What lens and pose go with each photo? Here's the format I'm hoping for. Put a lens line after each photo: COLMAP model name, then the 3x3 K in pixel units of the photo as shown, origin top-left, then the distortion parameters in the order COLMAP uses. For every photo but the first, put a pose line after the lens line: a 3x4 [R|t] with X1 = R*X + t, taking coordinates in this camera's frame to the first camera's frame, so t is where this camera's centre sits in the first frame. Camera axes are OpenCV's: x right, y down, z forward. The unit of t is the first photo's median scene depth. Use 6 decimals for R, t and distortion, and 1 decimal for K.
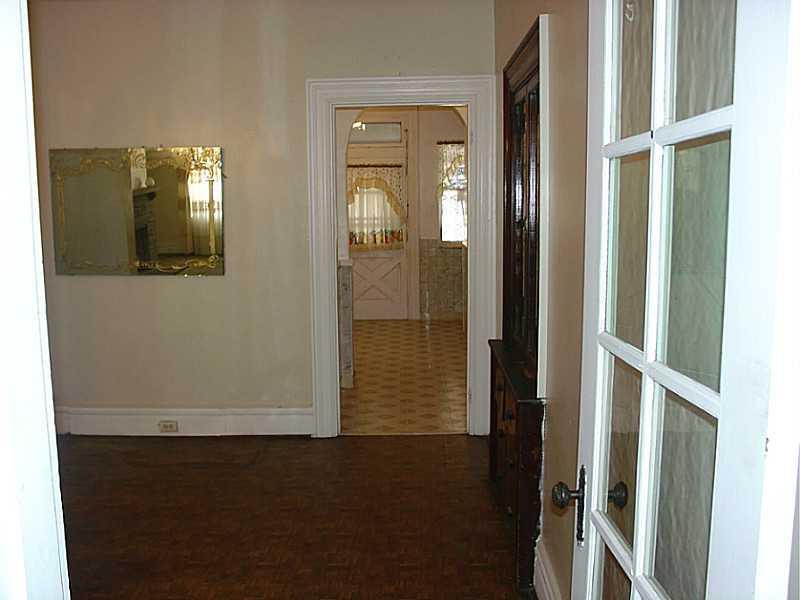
lens RADIAL K [[778.6, 0, 400.0], [0, 778.6, 300.0], [0, 0, 1]] dist [-0.164250, 0.147233]
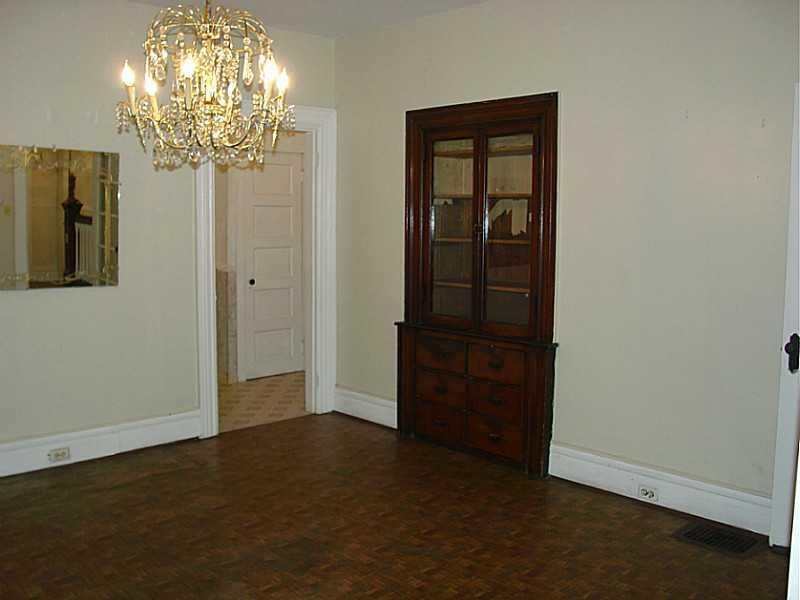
lens RADIAL K [[778.6, 0, 400.0], [0, 778.6, 300.0], [0, 0, 1]] dist [-0.164250, 0.147233]
pose [[0.723431, -0.056156, 0.688109, -0.647919], [0.073321, 0.997299, 0.004304, 0.008128], [-0.686493, 0.047339, 0.725594, 0.066609]]
